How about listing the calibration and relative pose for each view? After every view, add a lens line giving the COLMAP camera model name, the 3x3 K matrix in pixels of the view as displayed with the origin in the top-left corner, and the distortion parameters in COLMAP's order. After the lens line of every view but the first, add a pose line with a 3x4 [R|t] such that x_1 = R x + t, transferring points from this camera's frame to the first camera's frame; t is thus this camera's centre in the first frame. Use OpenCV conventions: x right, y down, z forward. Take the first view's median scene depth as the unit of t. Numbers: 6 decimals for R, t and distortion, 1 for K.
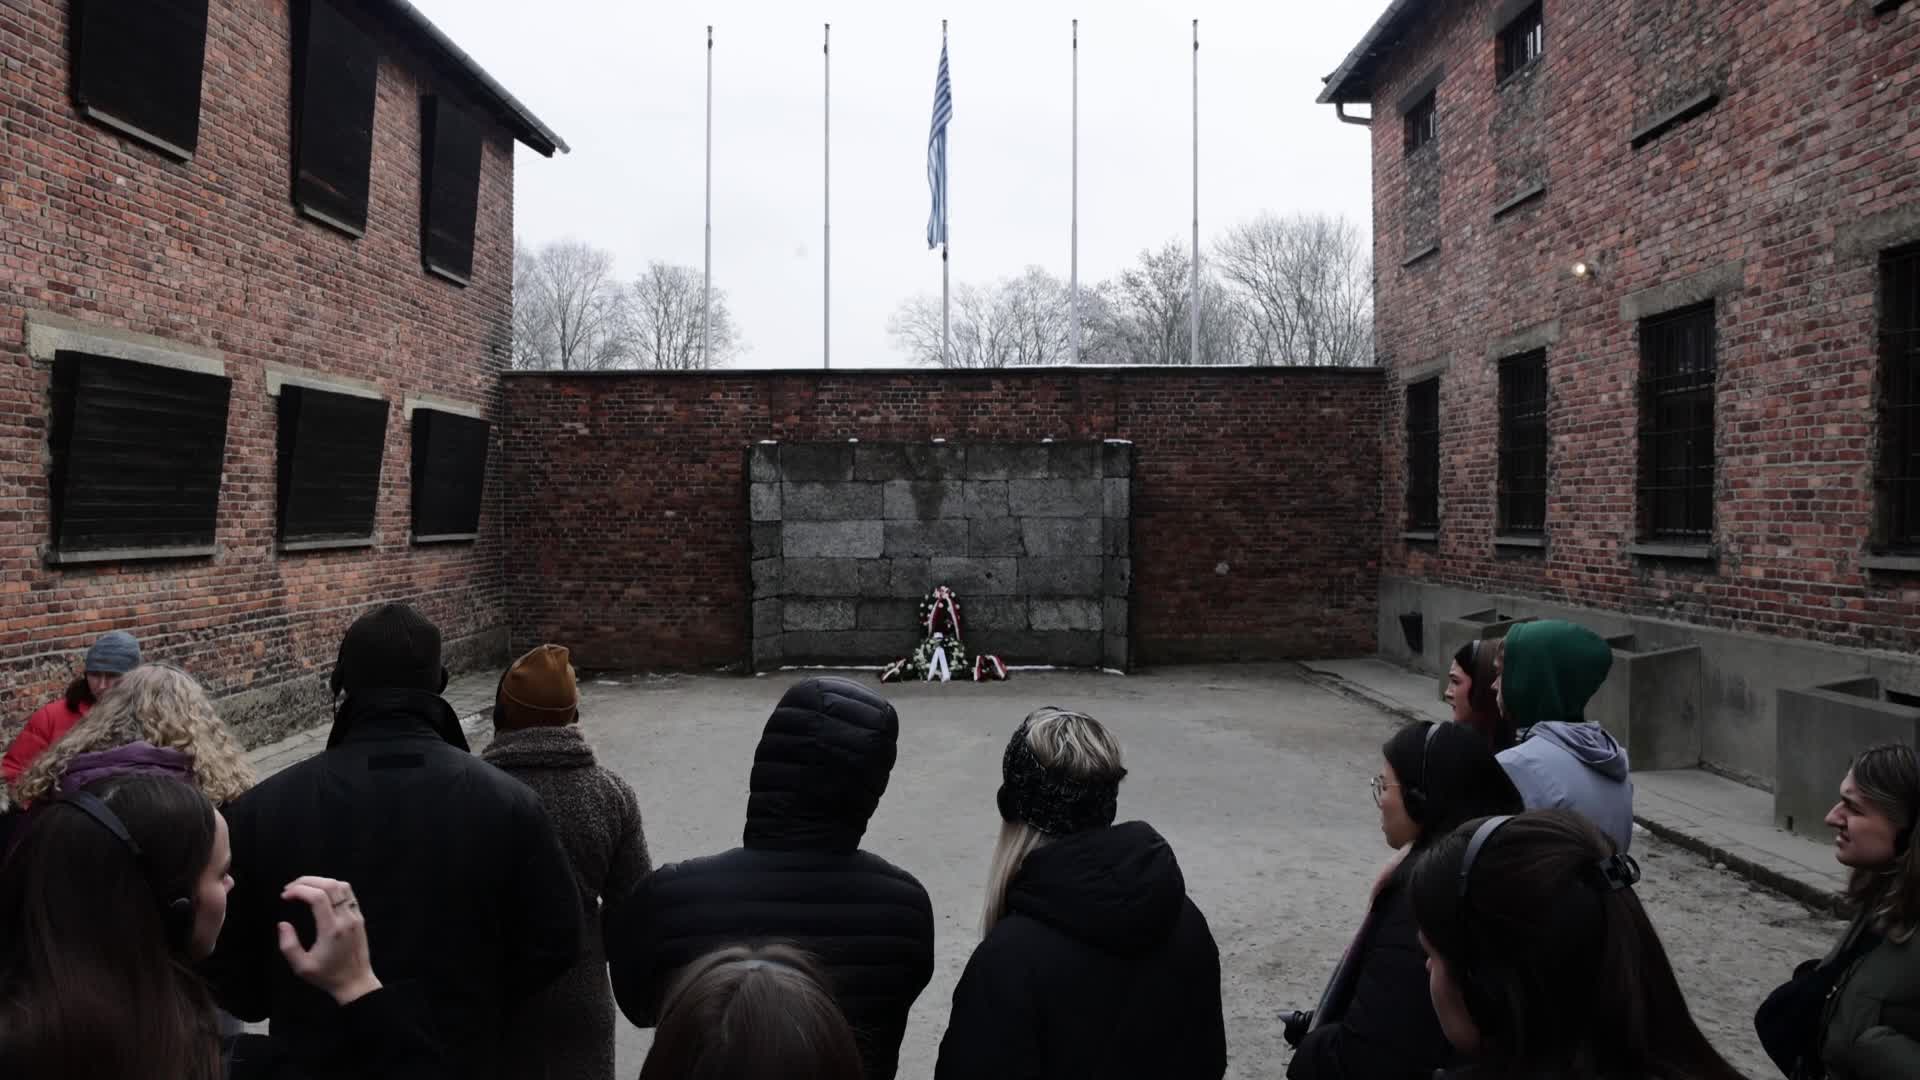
lens RADIAL K [[1321.3, 0, 959.0], [0, 1321.3, 524.0], [0, 0, 1]] dist [-0.091725, 0.069455]
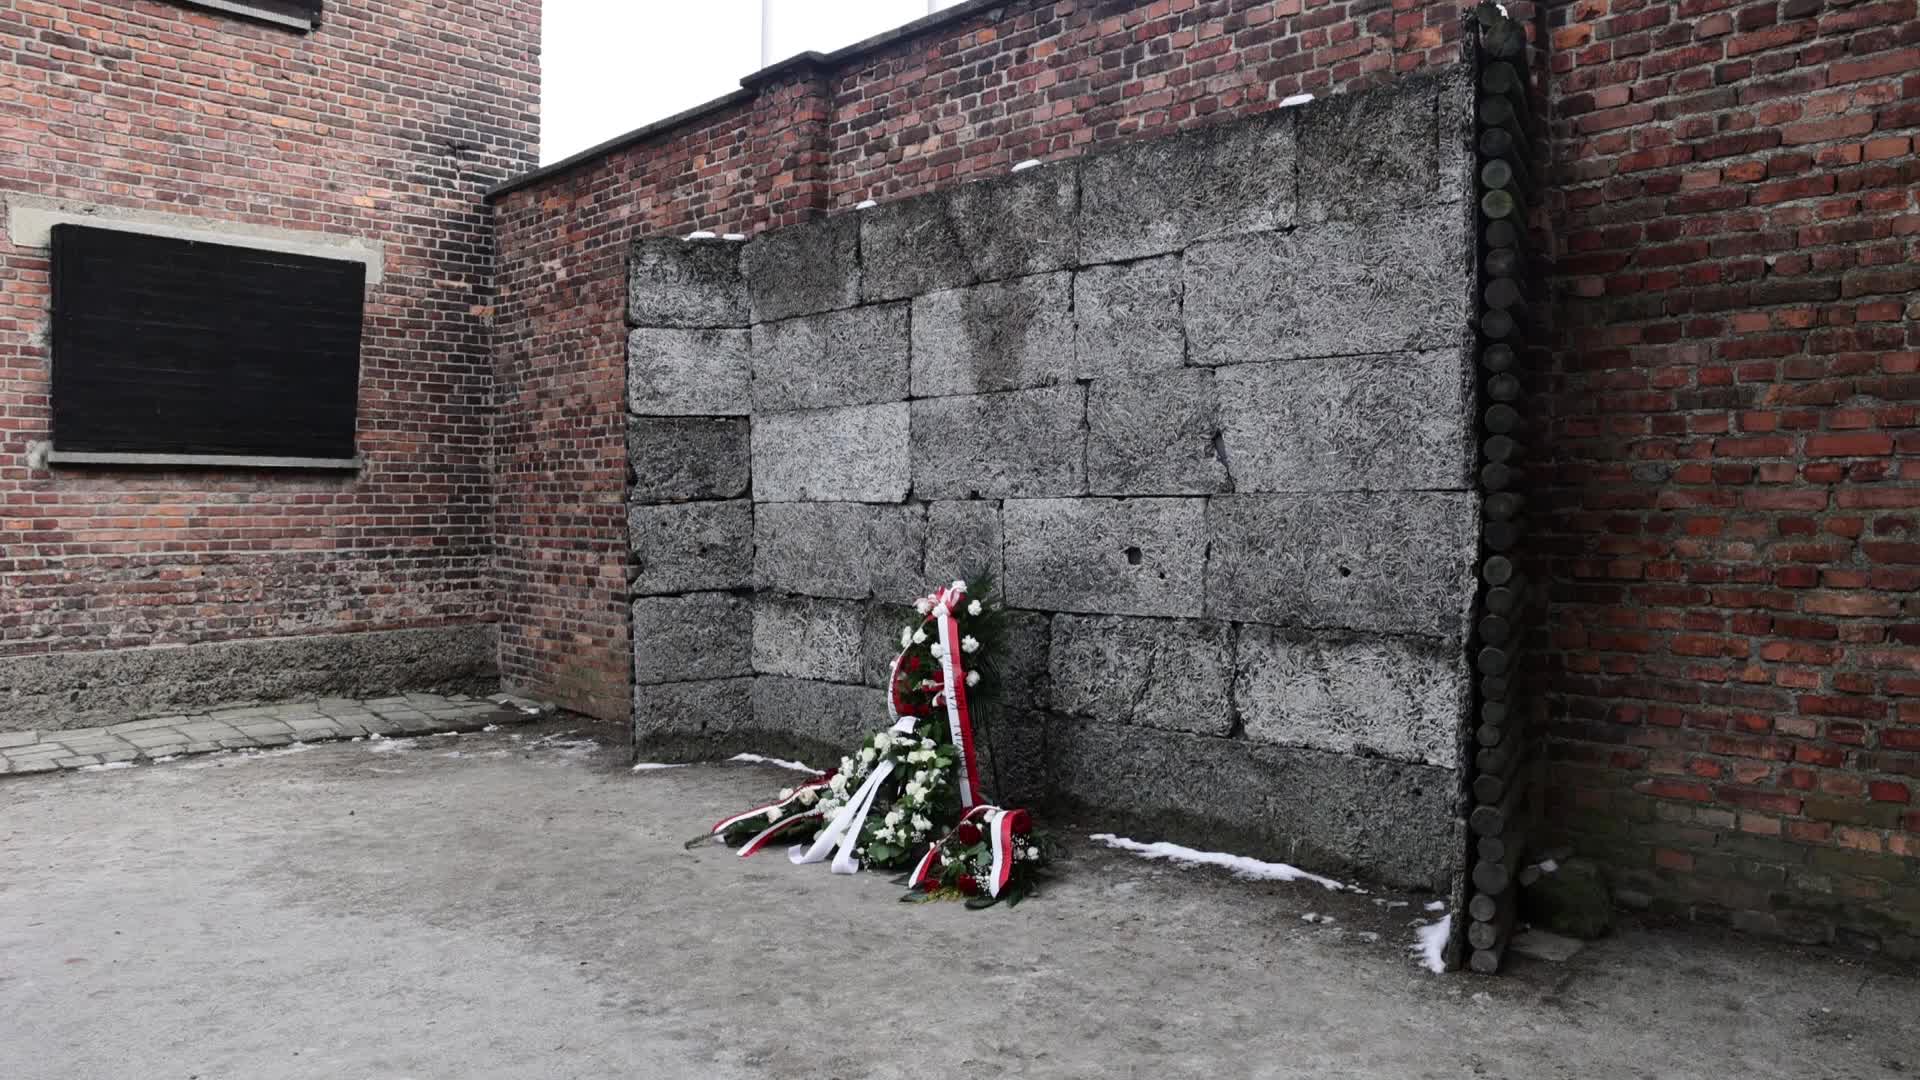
lens RADIAL K [[1321.3, 0, 960.1], [0, 1321.3, 546.9], [0, 0, 1]] dist [-0.091725, 0.069455]
pose [[0.731341, 0.019952, -0.681720, 0.211103], [-0.006484, 0.999730, 0.022303, 0.030212], [0.681981, -0.011891, 0.731273, 0.732815]]
